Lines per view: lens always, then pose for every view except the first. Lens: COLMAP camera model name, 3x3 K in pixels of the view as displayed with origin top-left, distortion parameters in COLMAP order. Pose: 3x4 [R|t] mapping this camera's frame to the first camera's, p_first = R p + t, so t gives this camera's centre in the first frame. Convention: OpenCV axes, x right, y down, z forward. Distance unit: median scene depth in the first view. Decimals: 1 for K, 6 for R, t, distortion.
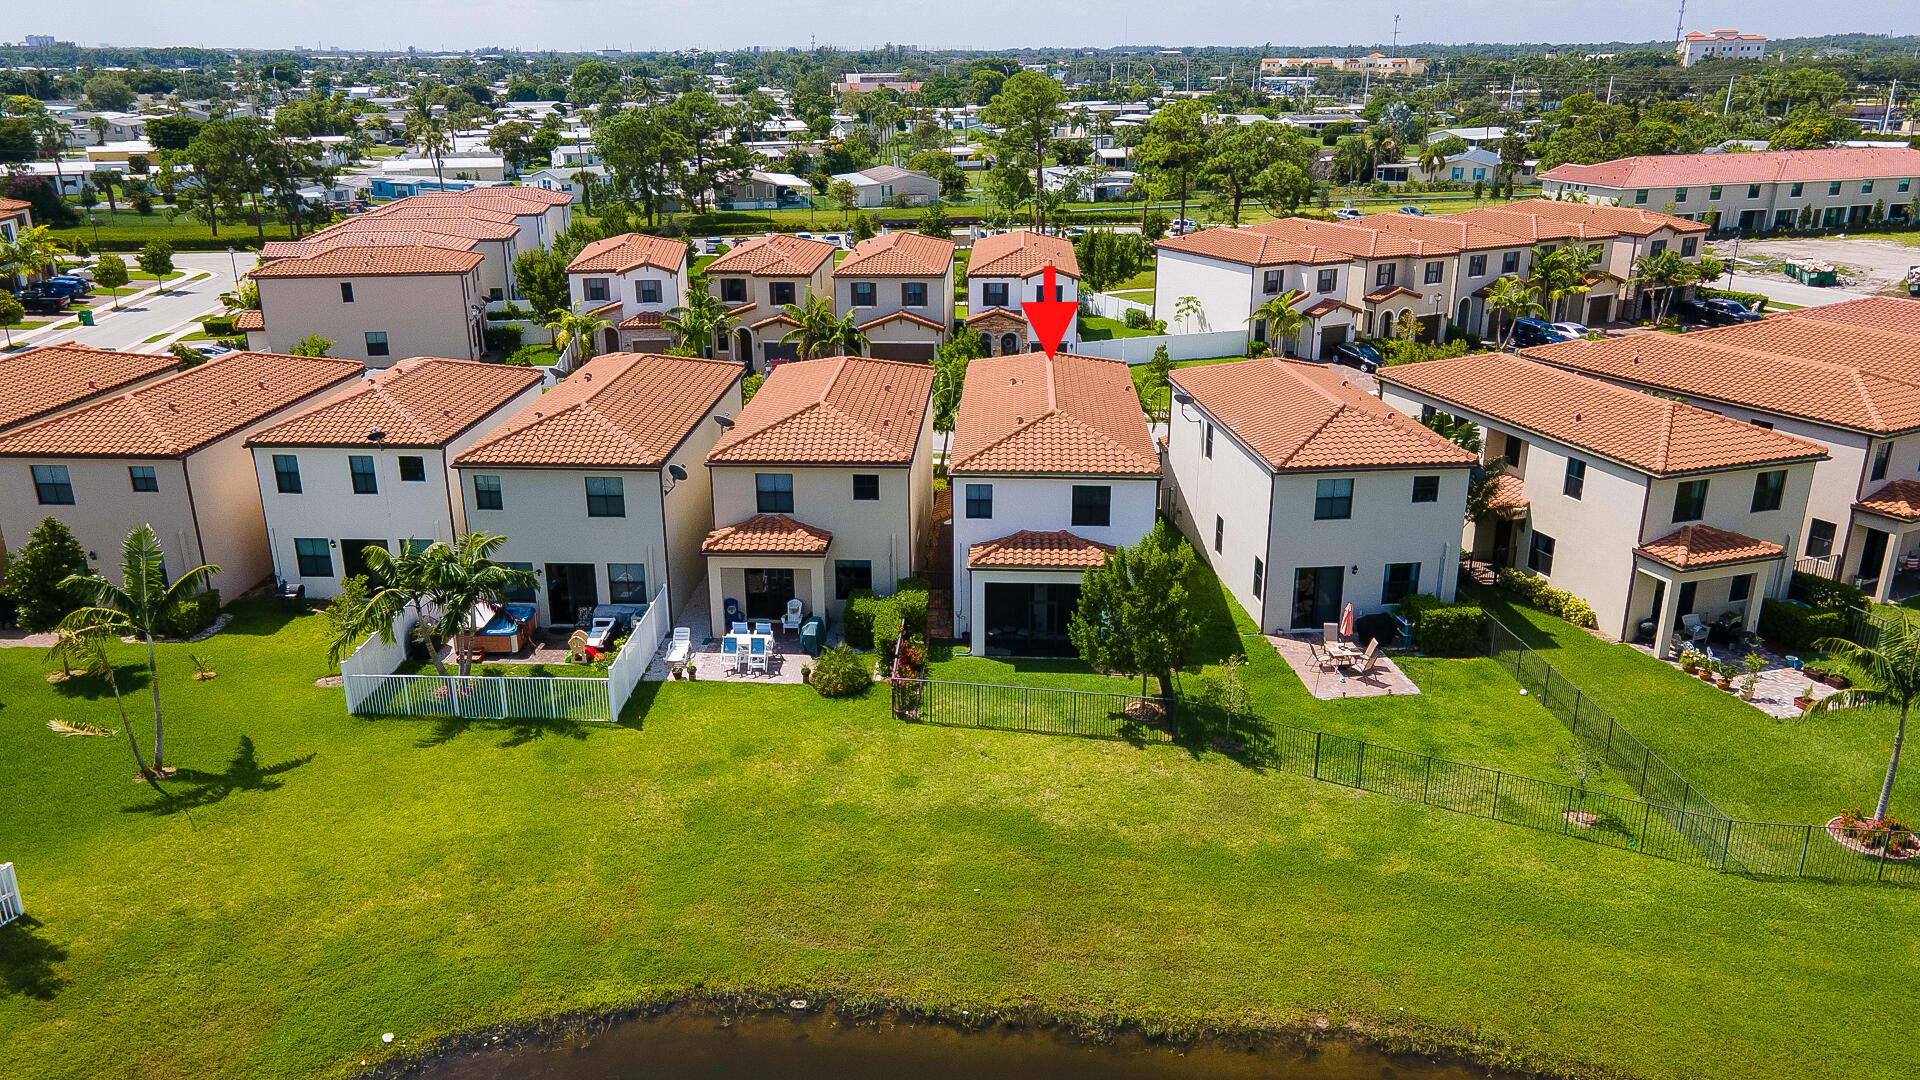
lens RADIAL K [[1385.9, 0, 961.4], [0, 1385.9, 560.4], [0, 0, 1]] dist [0.013581, 0.007908]
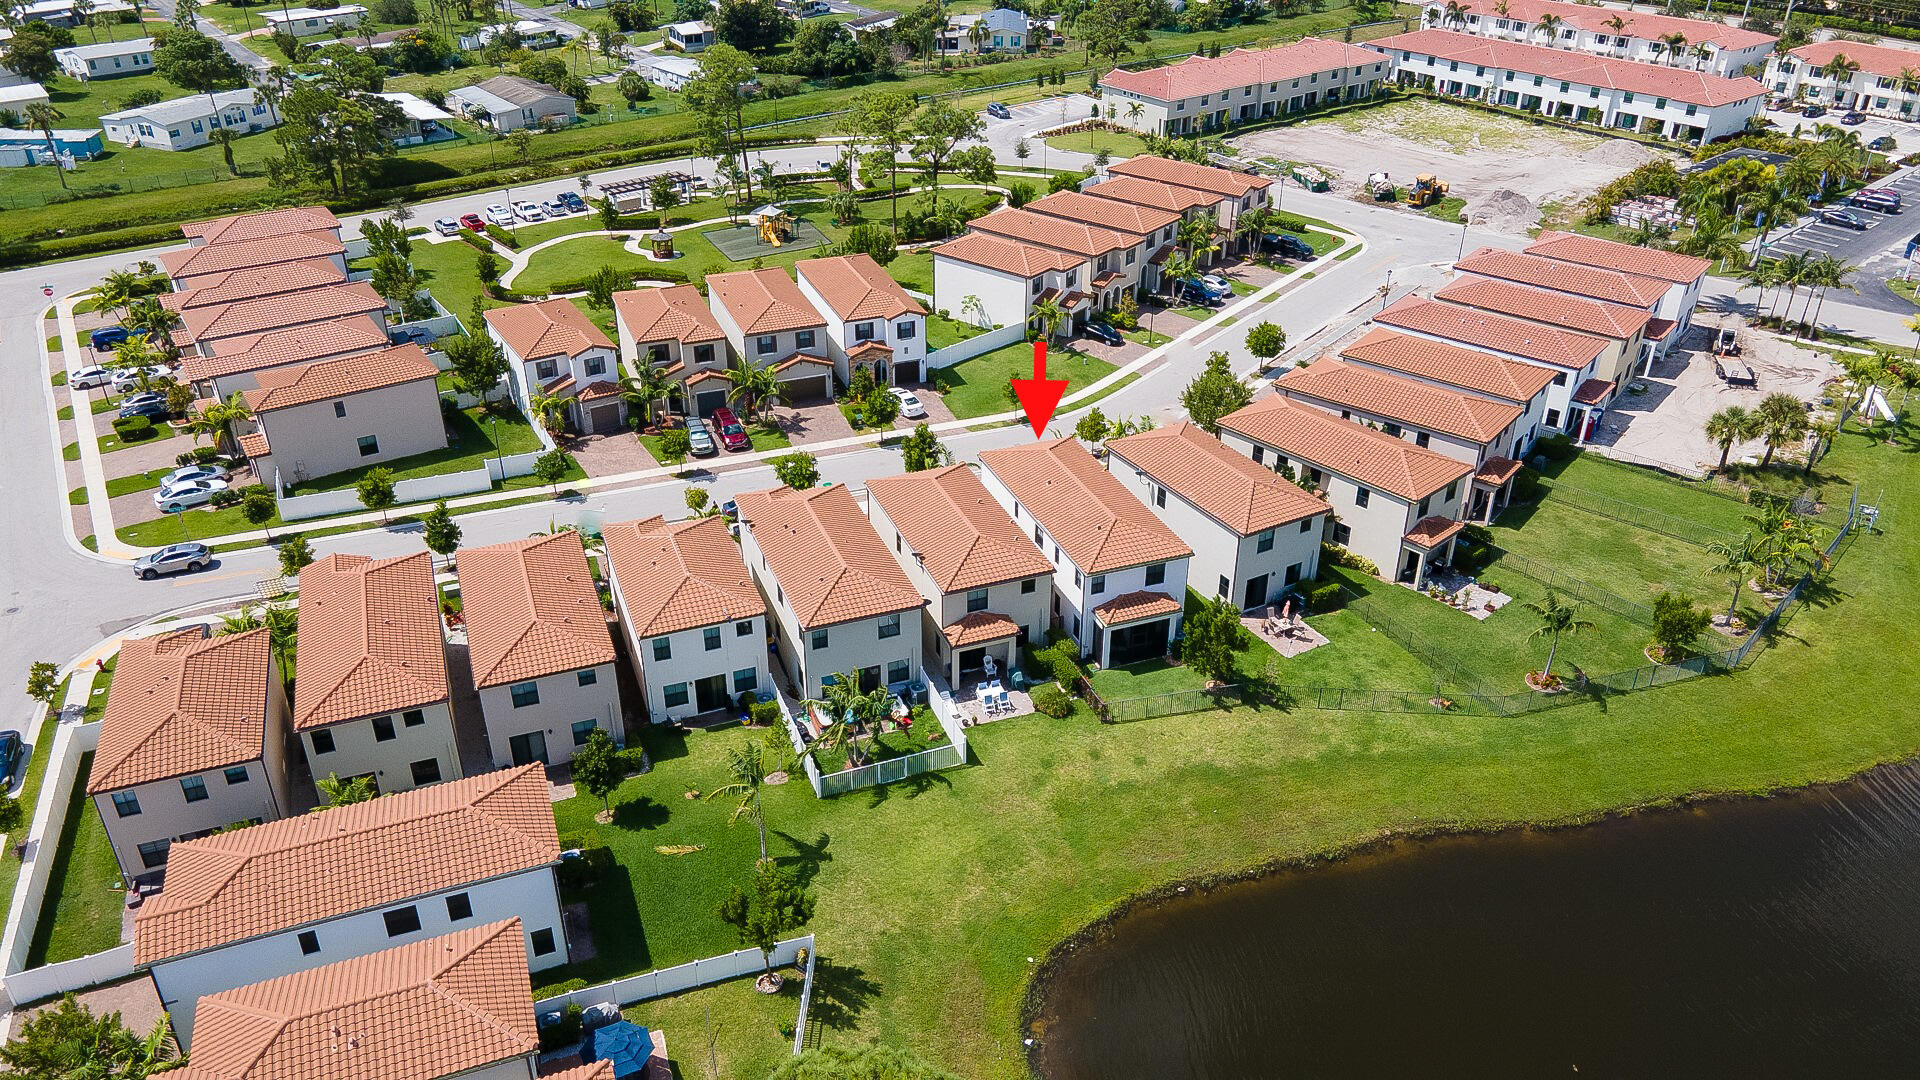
lens RADIAL K [[1385.9, 0, 959.9], [0, 1385.9, 542.5], [0, 0, 1]] dist [0.013581, 0.007908]
pose [[0.914707, -0.196537, 0.353107, -0.741379], [0.132317, 0.971263, 0.197838, -0.456503], [-0.381842, -0.134241, 0.914427, -0.510577]]
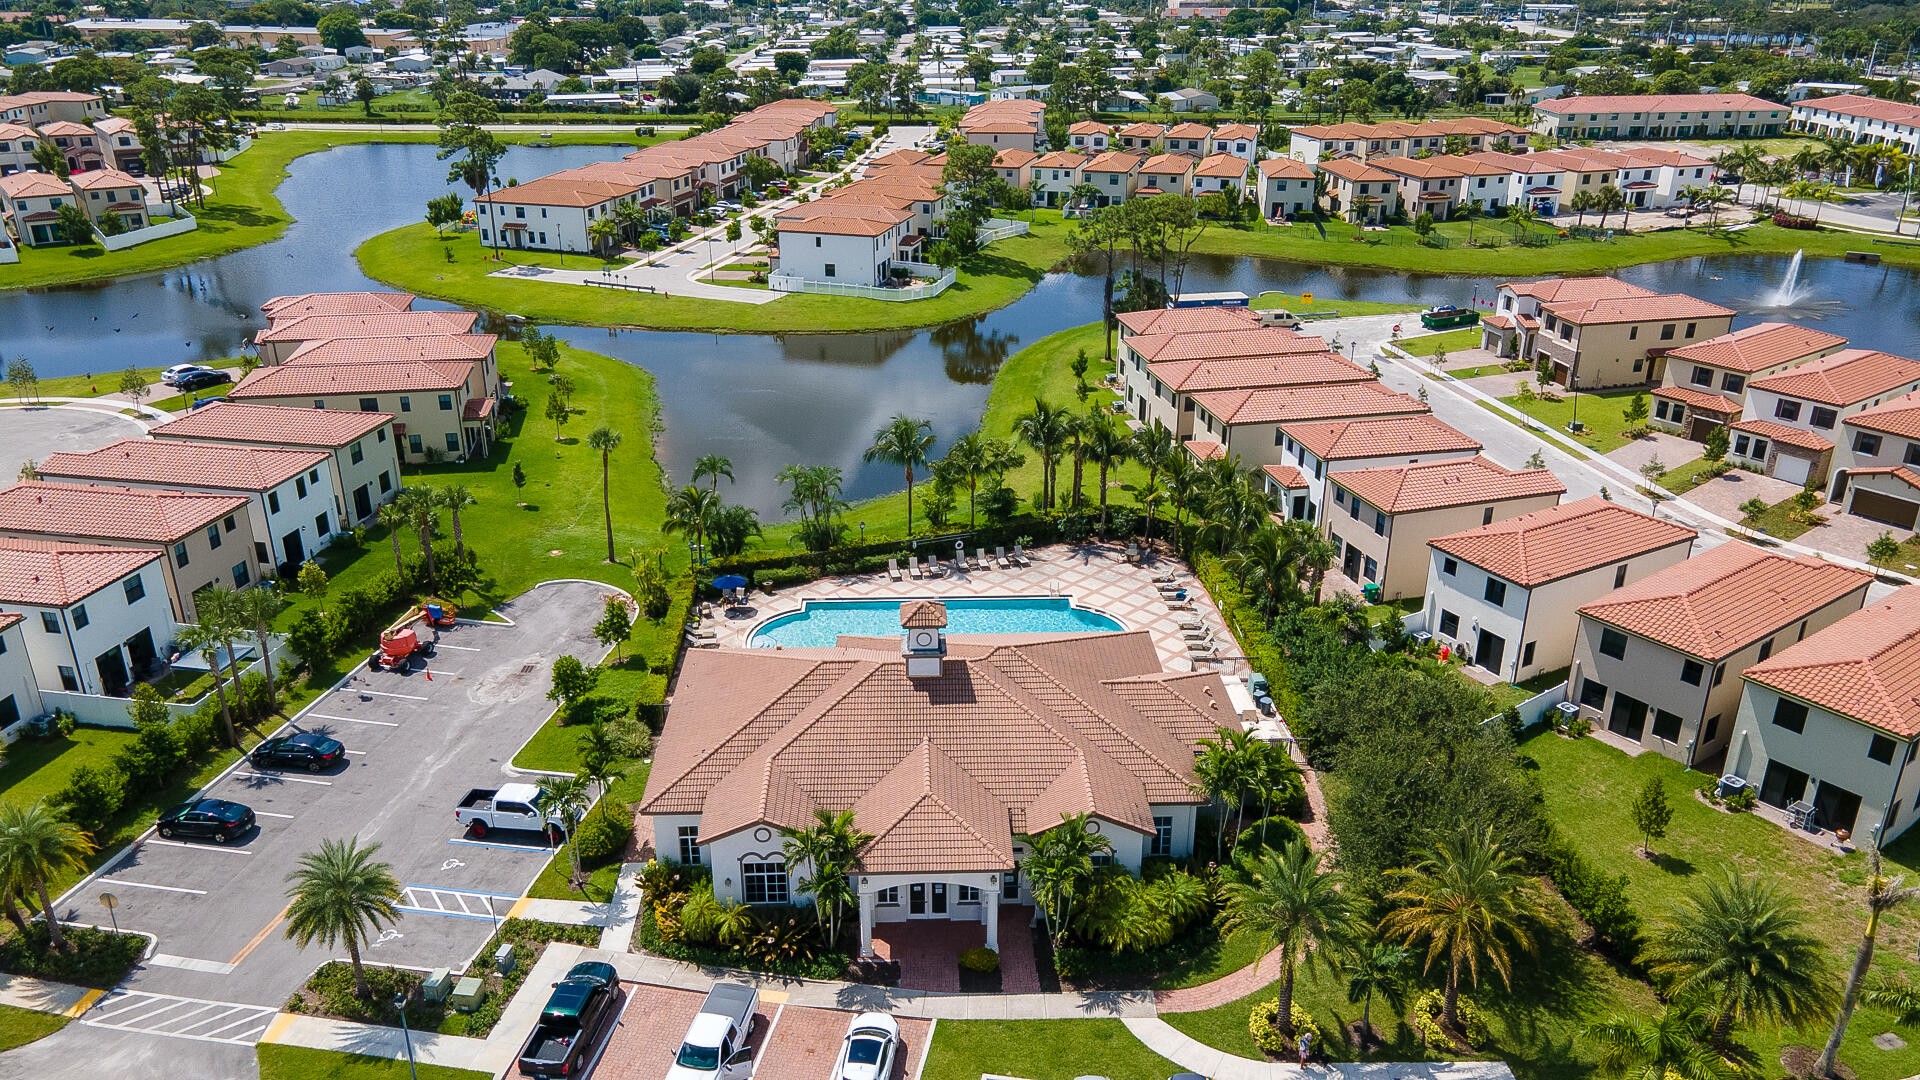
lens RADIAL K [[1385.9, 0, 960.8], [0, 1385.9, 534.9], [0, 0, 1]] dist [0.013581, 0.007908]
pose [[0.977243, 0.086618, -0.193634, 0.222828], [-0.076765, 0.995370, 0.057835, 0.871995], [0.197747, -0.041654, 0.979368, -3.511233]]
